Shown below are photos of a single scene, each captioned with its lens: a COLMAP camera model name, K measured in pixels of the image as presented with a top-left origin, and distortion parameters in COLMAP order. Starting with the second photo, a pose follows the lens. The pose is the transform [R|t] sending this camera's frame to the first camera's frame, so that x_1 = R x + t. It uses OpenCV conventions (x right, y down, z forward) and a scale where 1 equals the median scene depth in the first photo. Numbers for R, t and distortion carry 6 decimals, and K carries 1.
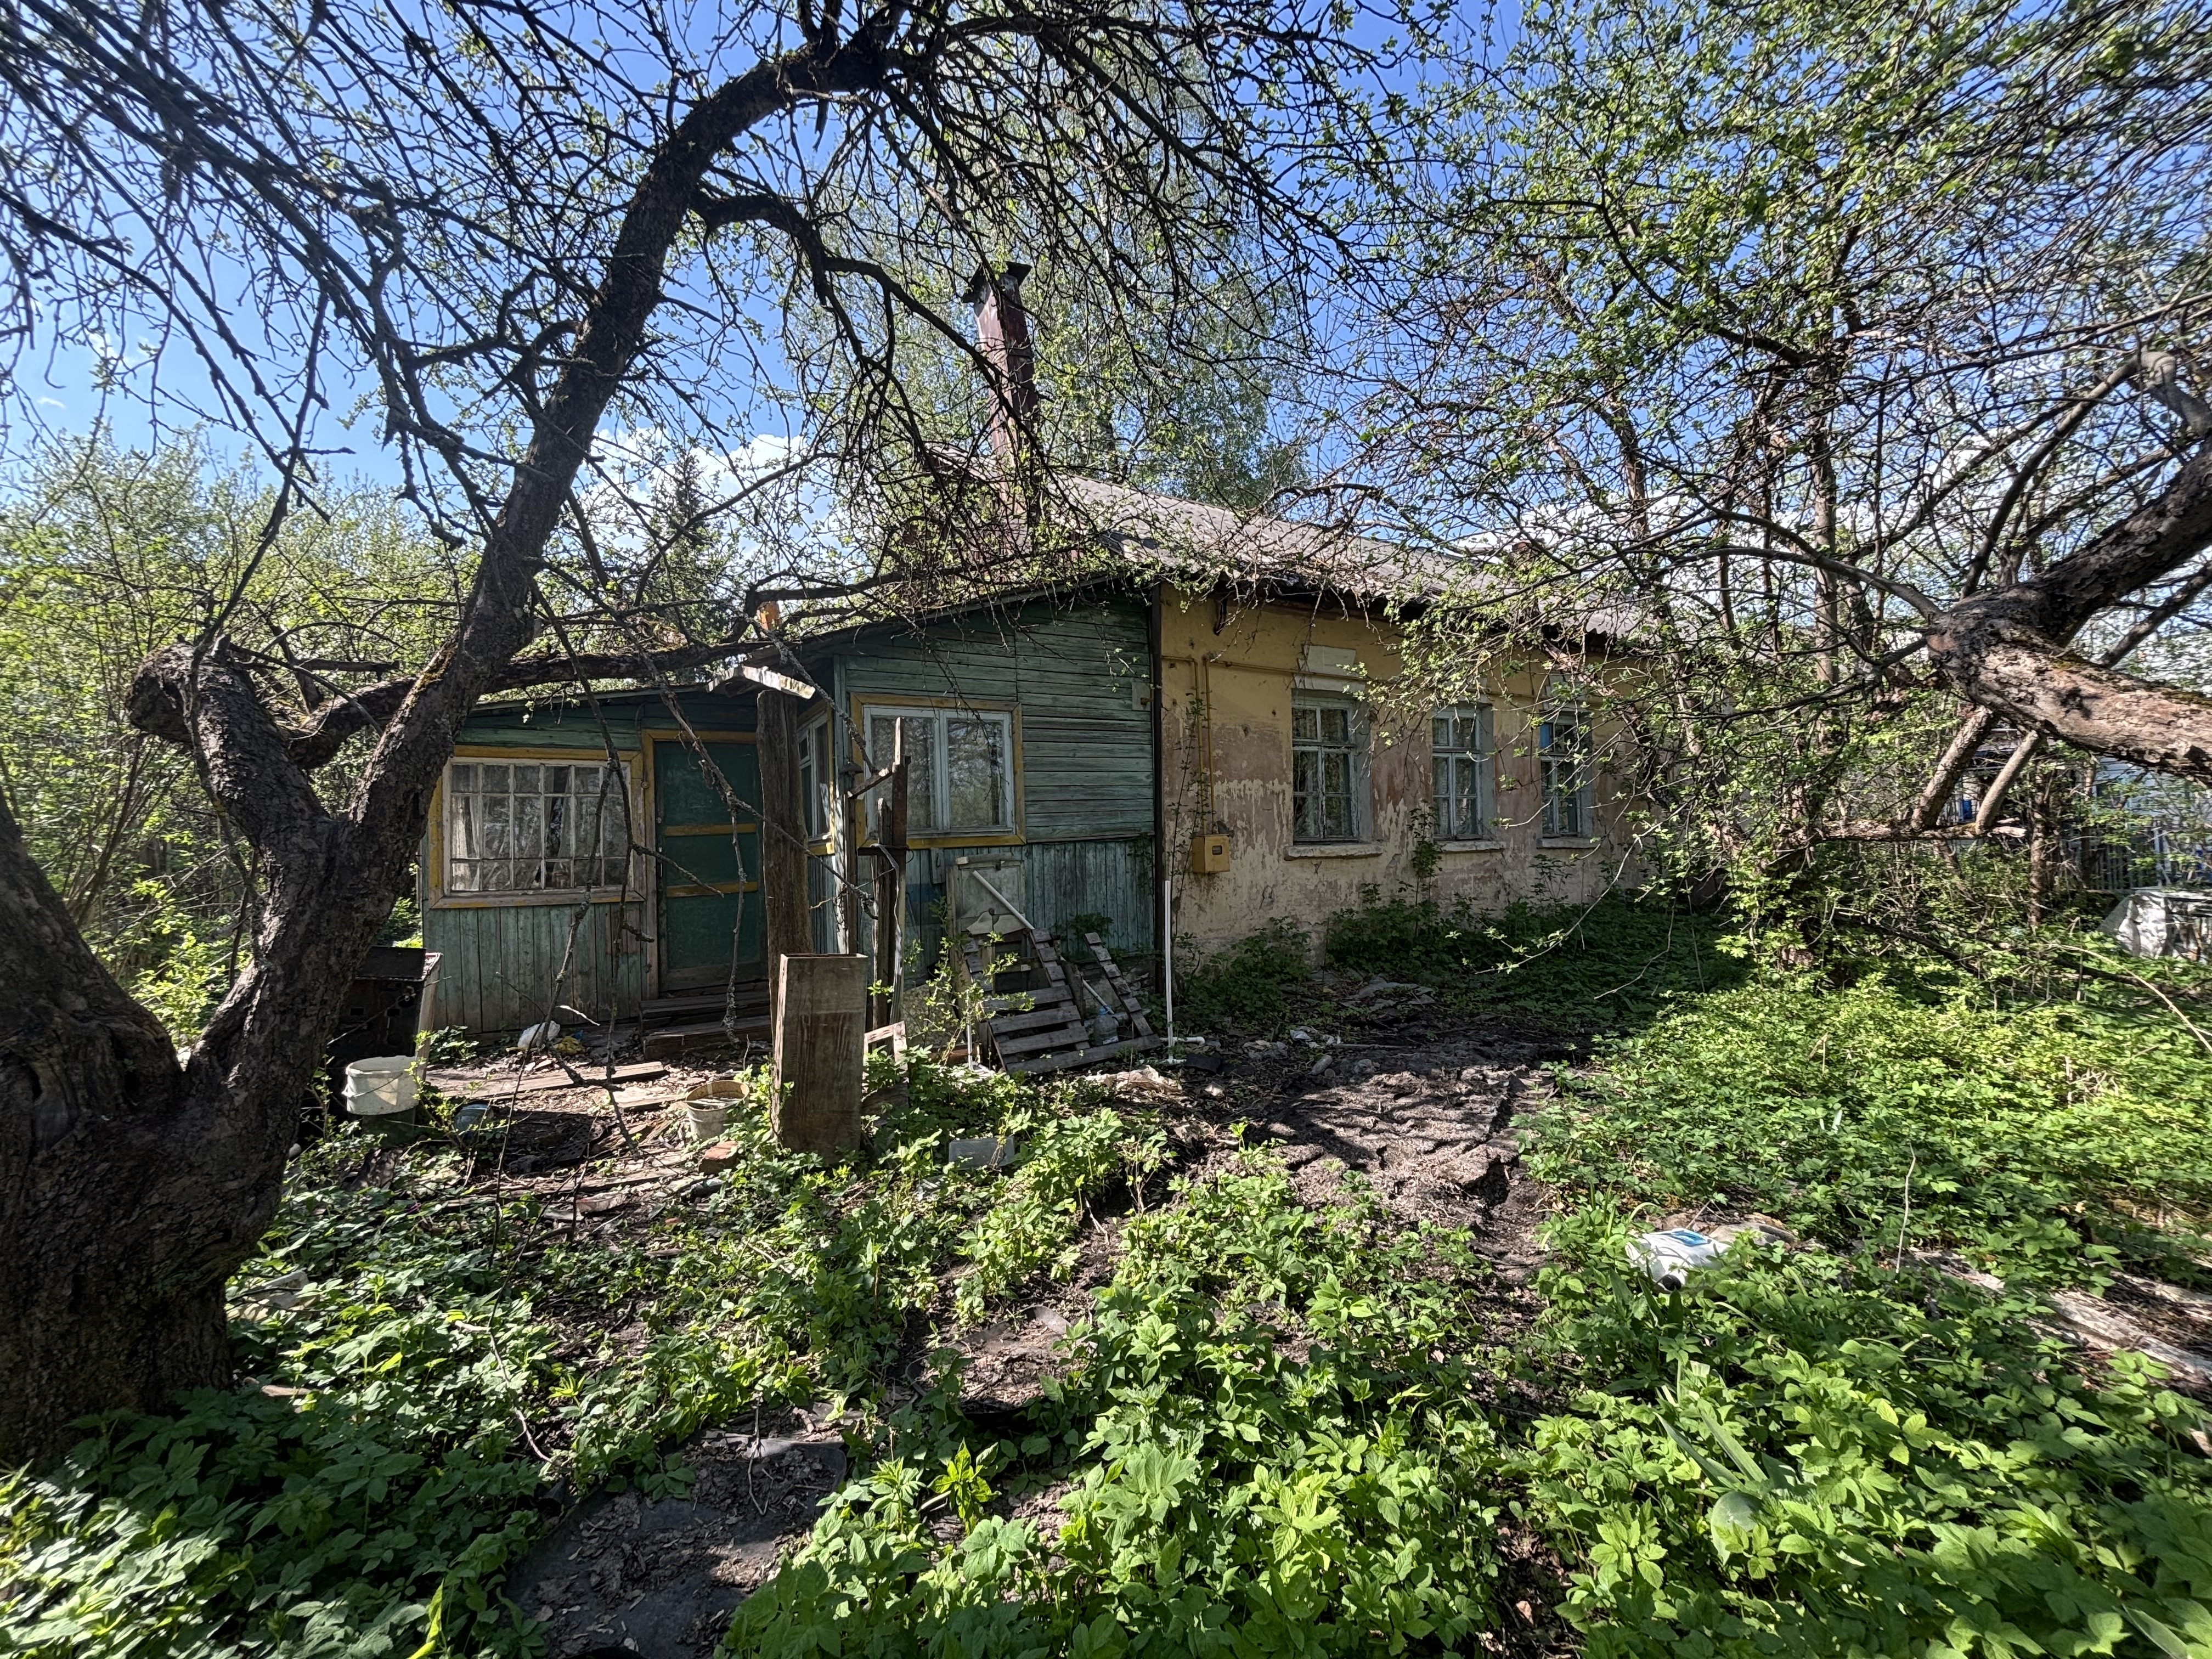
lens RADIAL K [[898.2, 0, 1097.4], [0, 898.2, 819.0], [0, 0, 1]] dist [-0.003961, 0.001635]
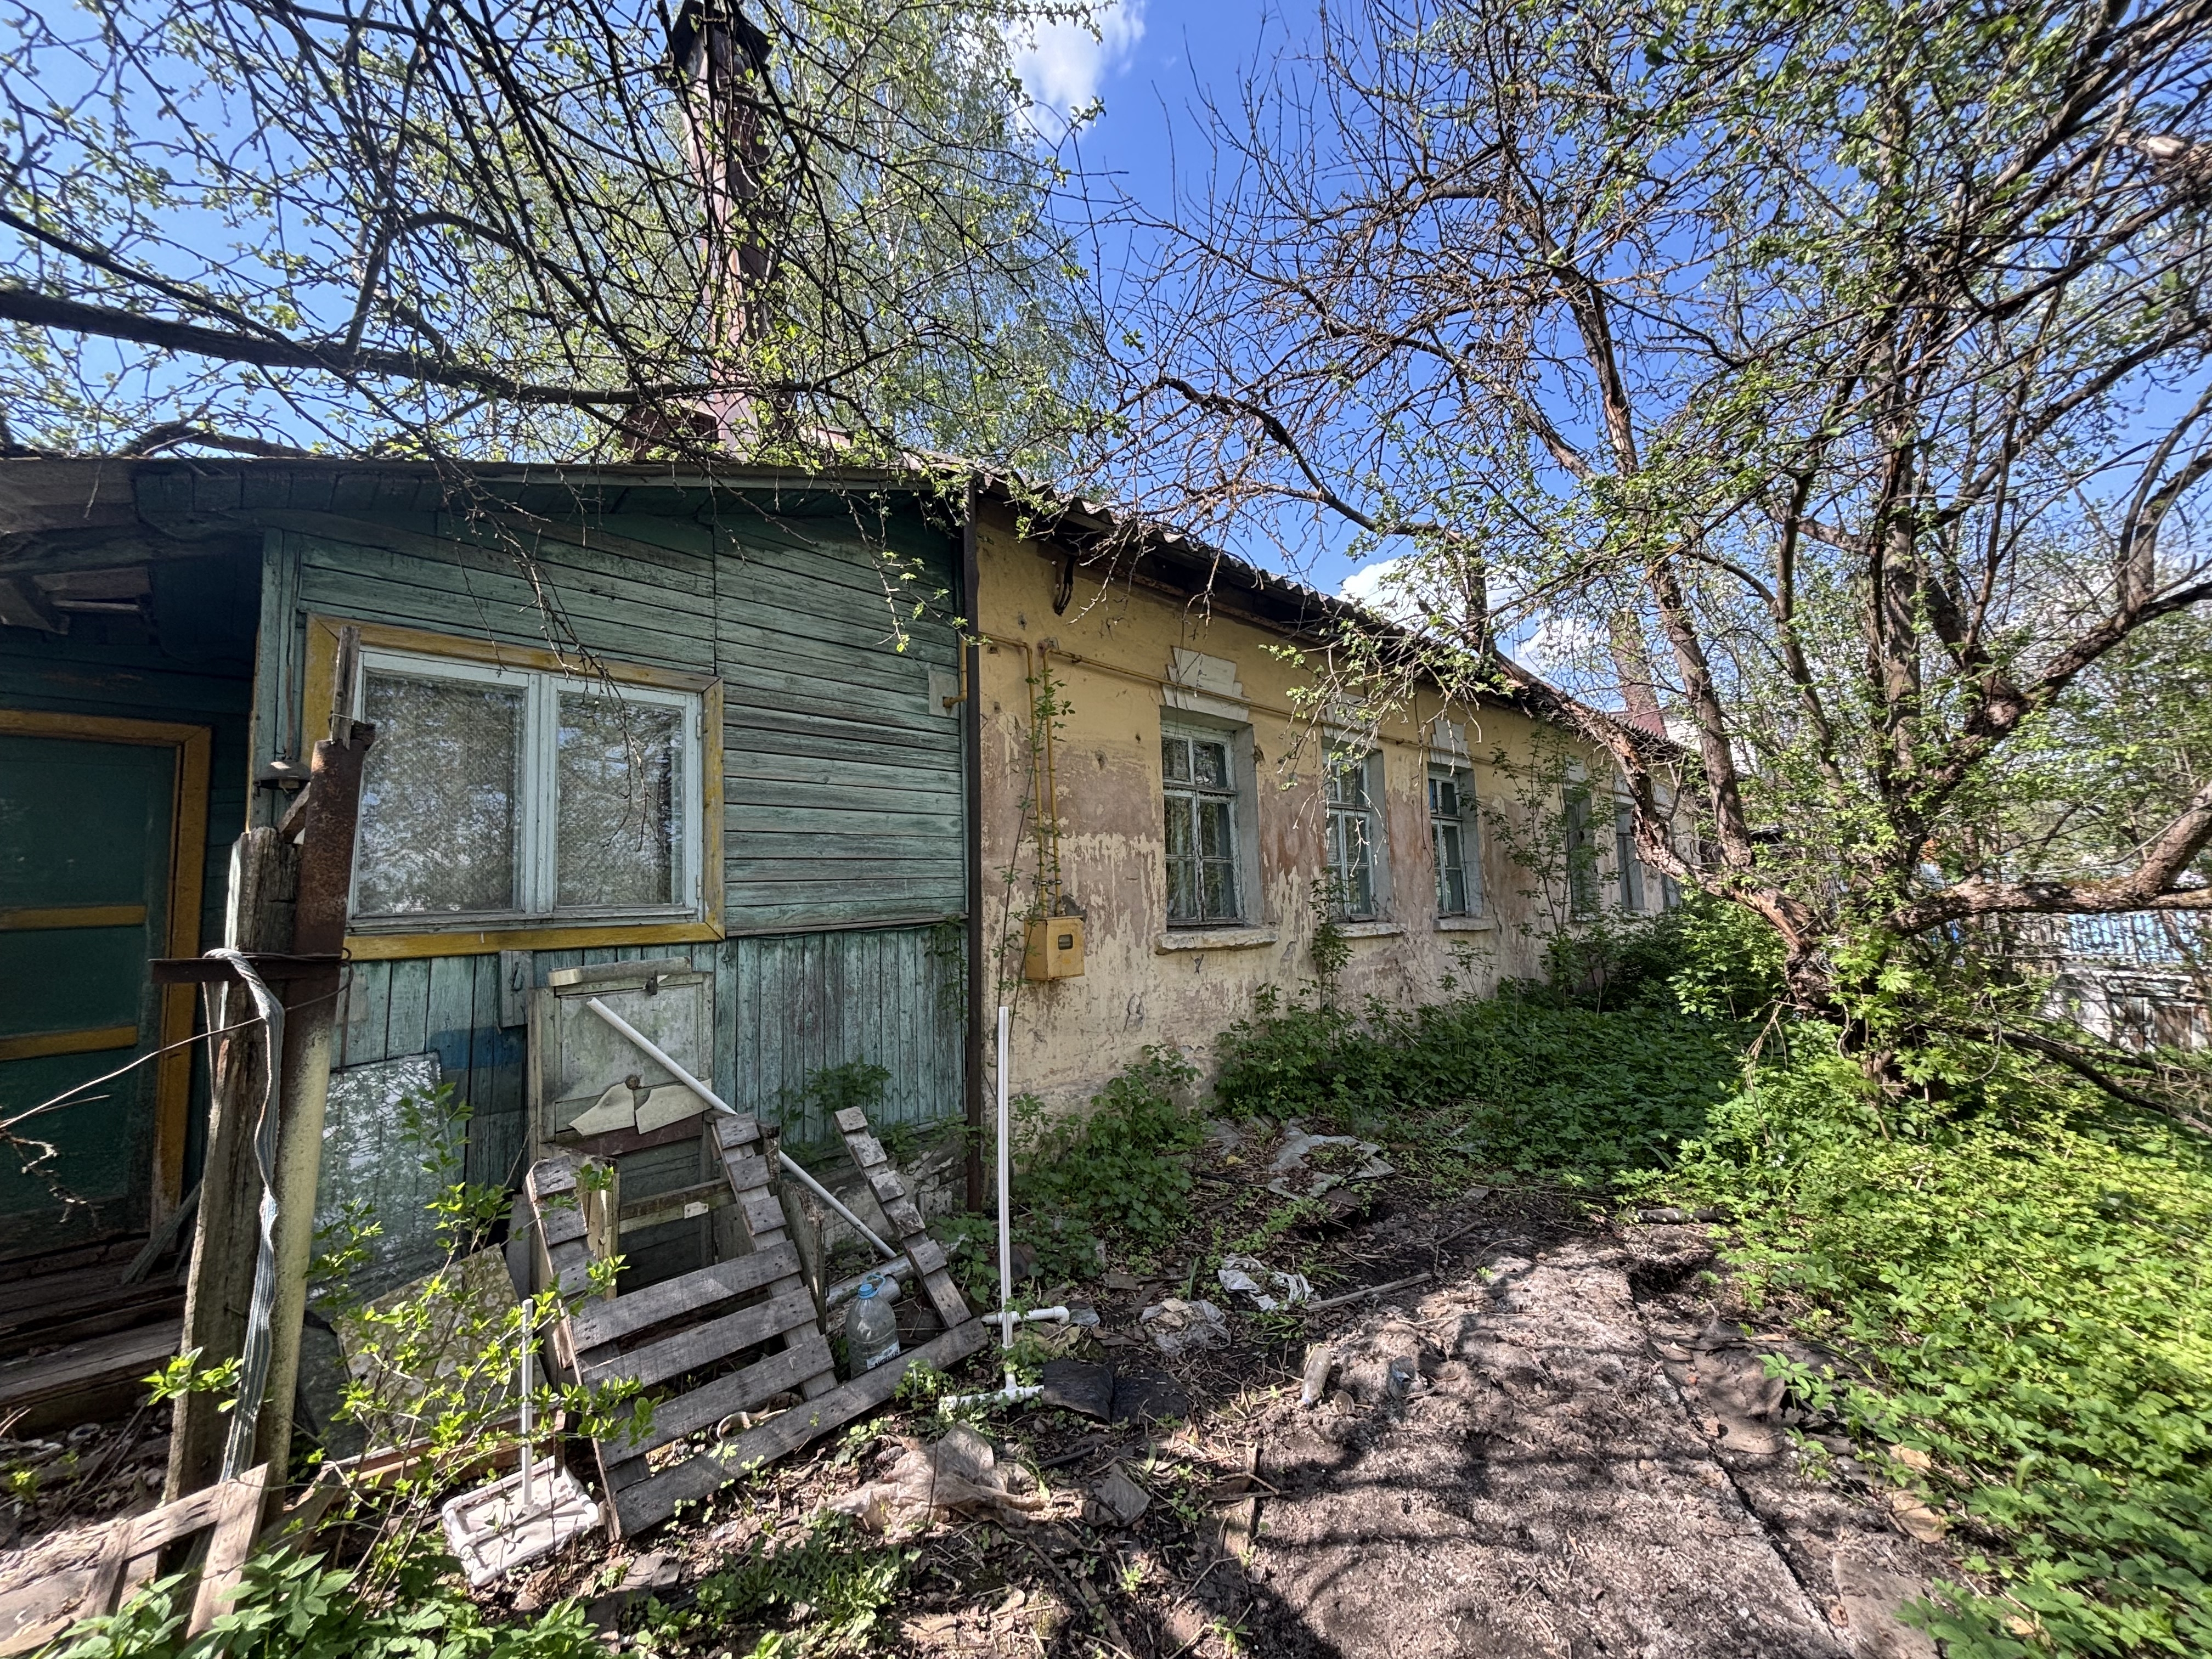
lens RADIAL K [[898.2, 0, 1115.4], [0, 898.2, 826.9], [0, 0, 1]] dist [-0.003961, 0.001635]
pose [[0.966918, 0.015107, 0.254640, 0.007284], [0.006596, 0.996430, -0.084164, 0.007439], [-0.255002, 0.083059, 0.963366, 0.395502]]
